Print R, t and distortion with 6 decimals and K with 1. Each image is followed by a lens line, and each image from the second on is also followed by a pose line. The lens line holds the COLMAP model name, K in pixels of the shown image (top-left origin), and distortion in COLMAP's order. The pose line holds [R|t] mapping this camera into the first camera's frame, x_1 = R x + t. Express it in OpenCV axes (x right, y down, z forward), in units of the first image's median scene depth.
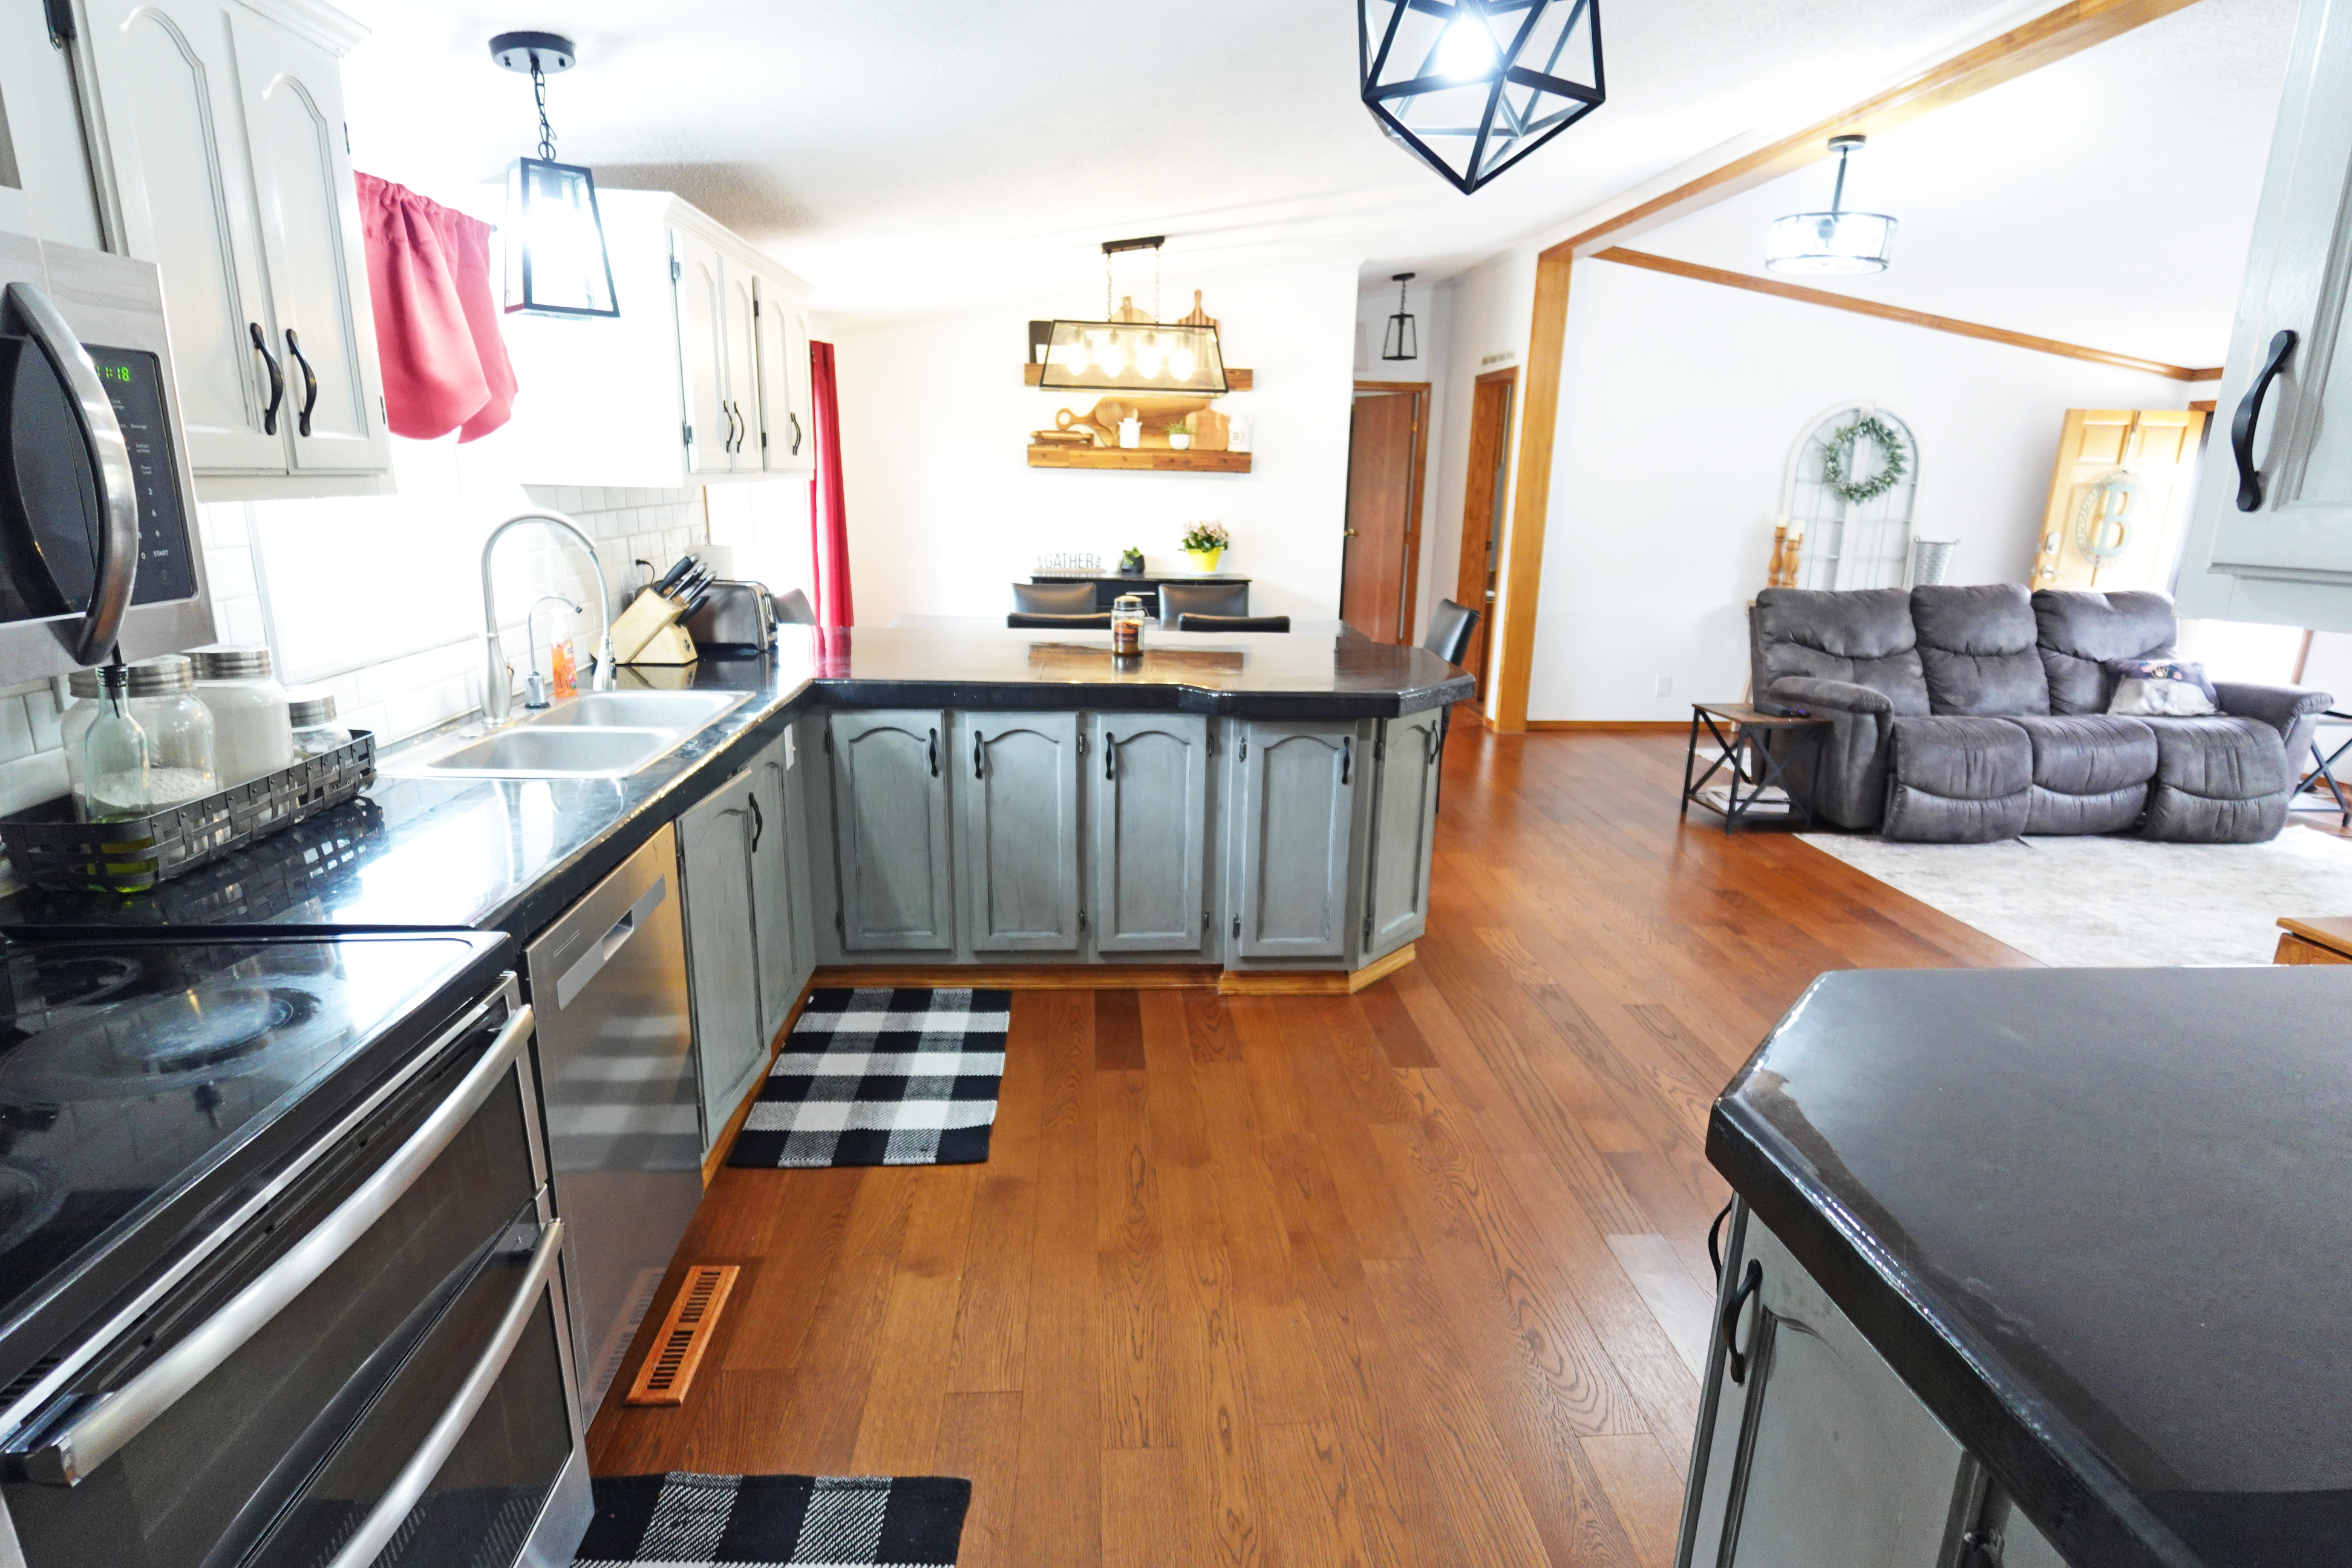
lens RADIAL K [[1191.9, 0, 1176.0], [0, 1191.9, 784.0], [0, 0, 1]] dist [0.000493, -0.000110]
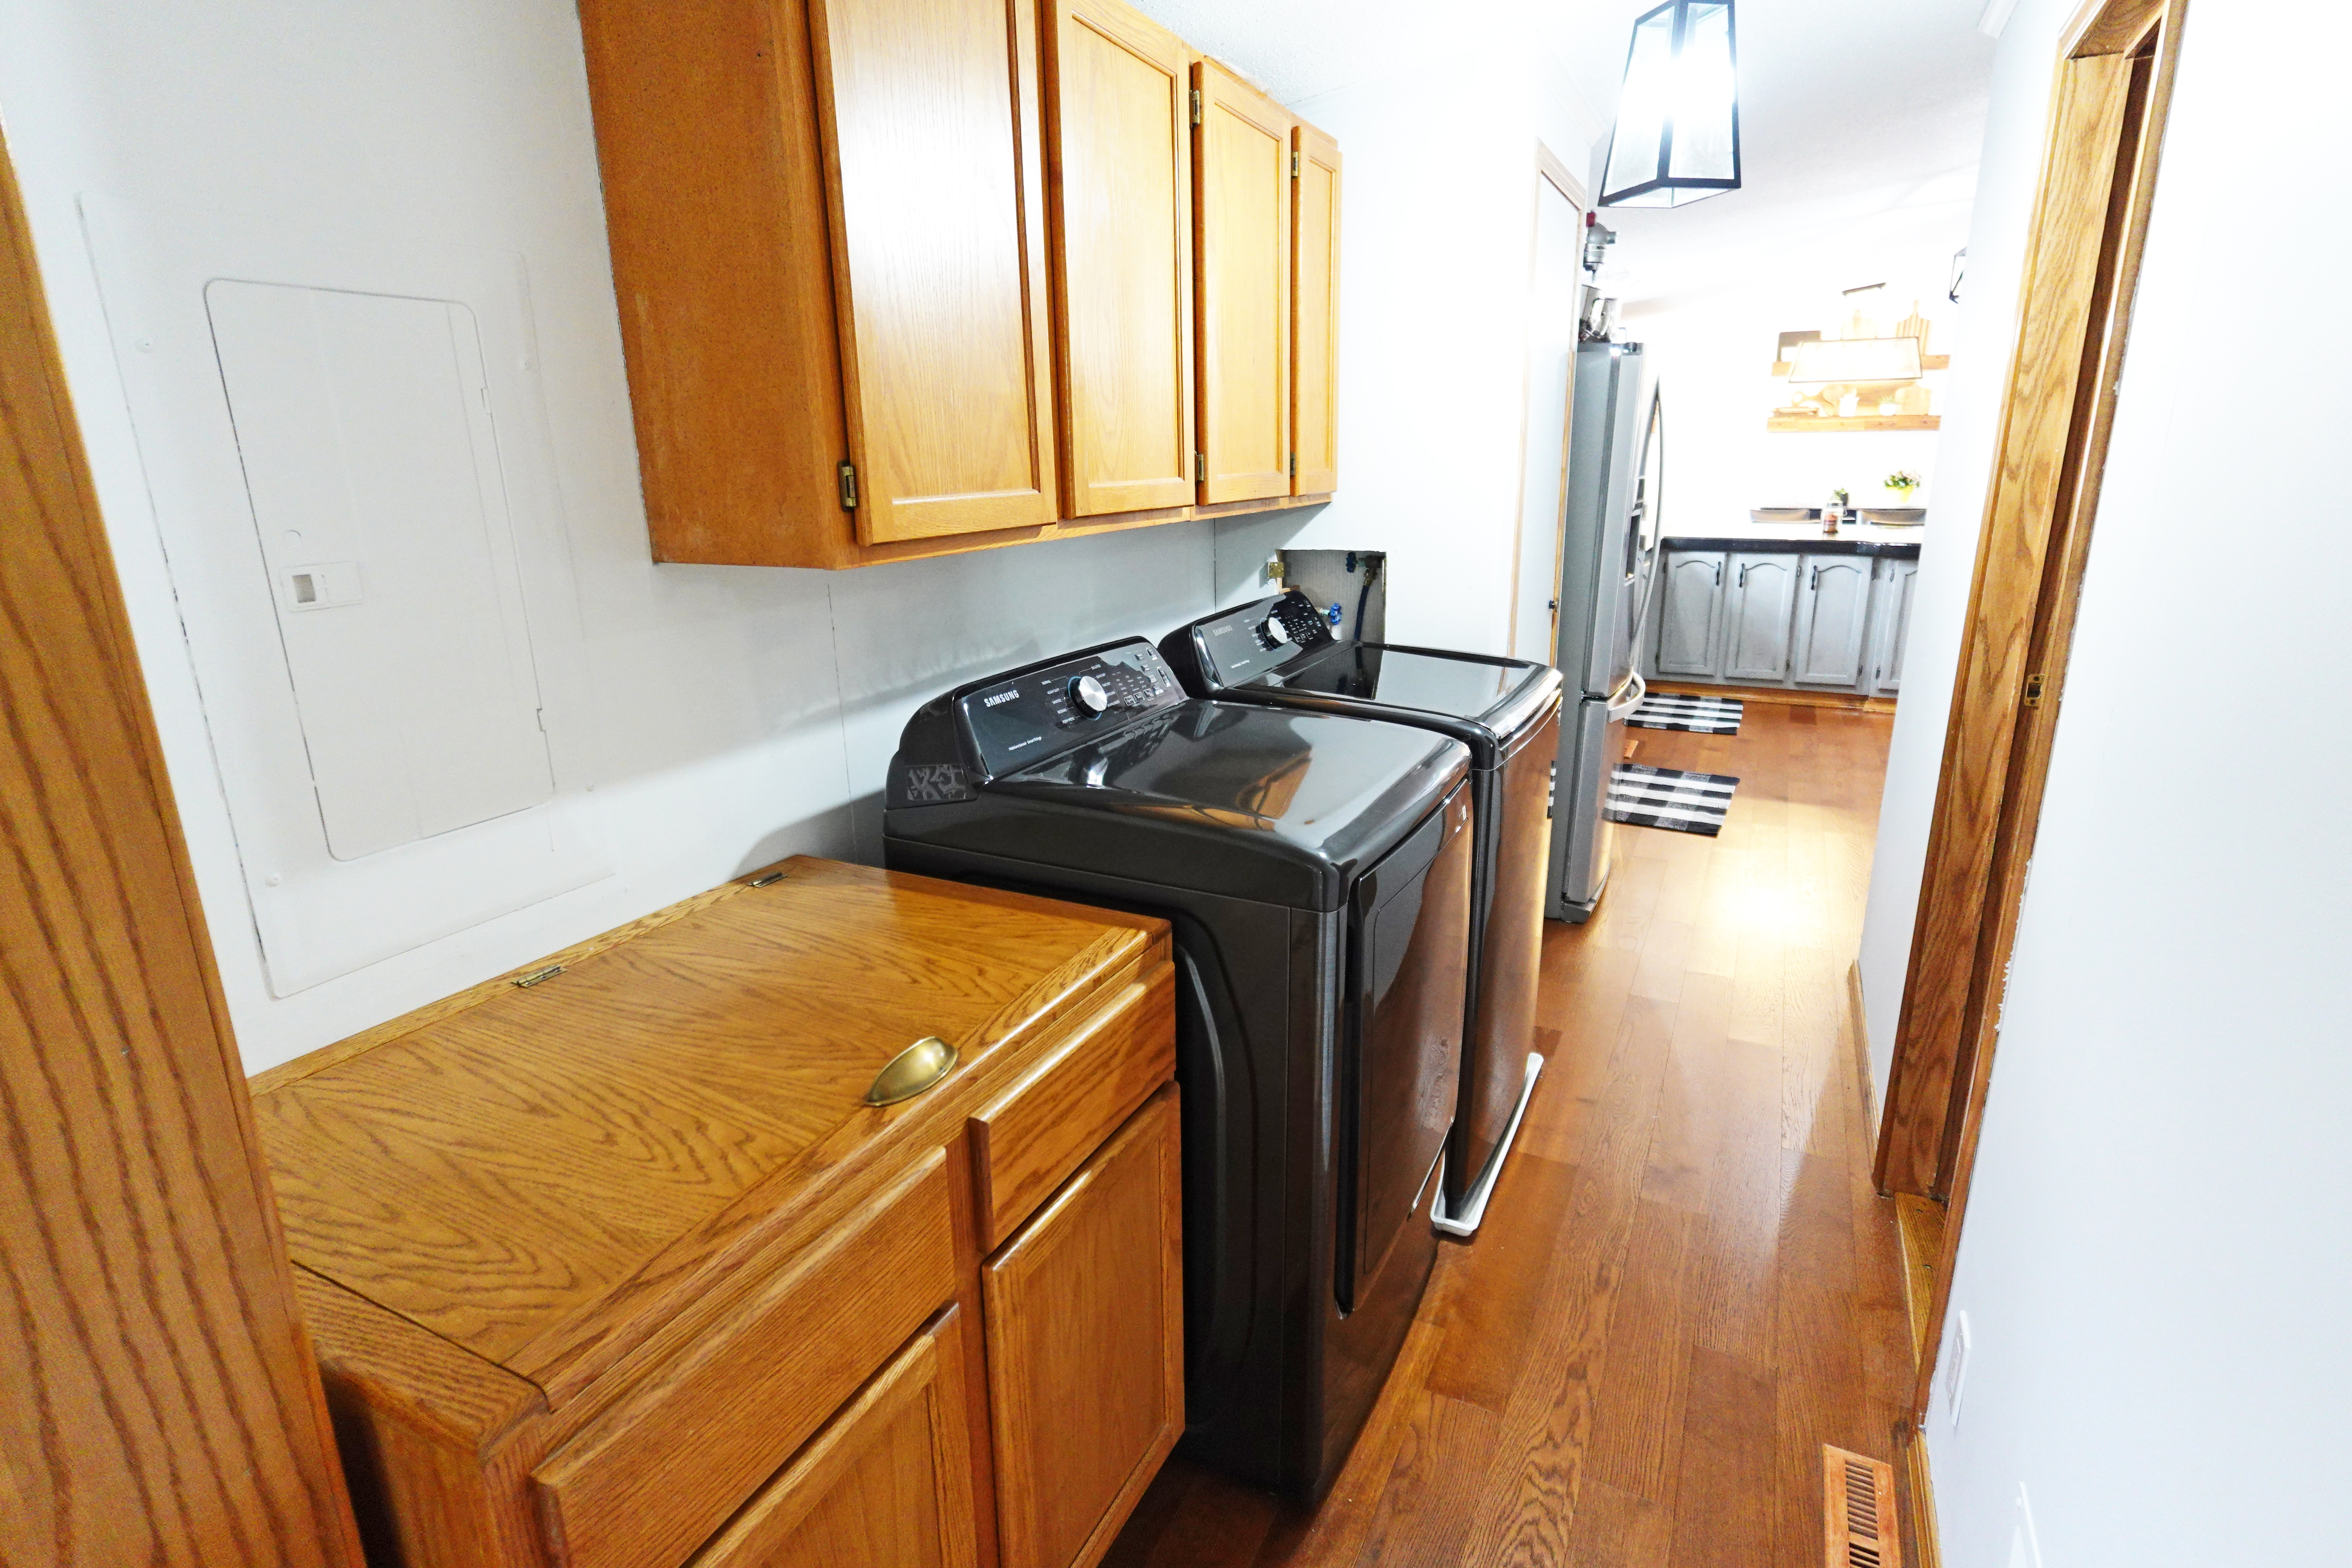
lens RADIAL K [[1191.9, 0, 1176.0], [0, 1191.9, 784.0], [0, 0, 1]] dist [0.000493, -0.000110]
pose [[0.859598, 0.104264, -0.500221, 0.034952], [-0.094403, 0.994514, 0.045066, 0.191752], [0.502175, 0.008483, 0.864724, -0.725387]]
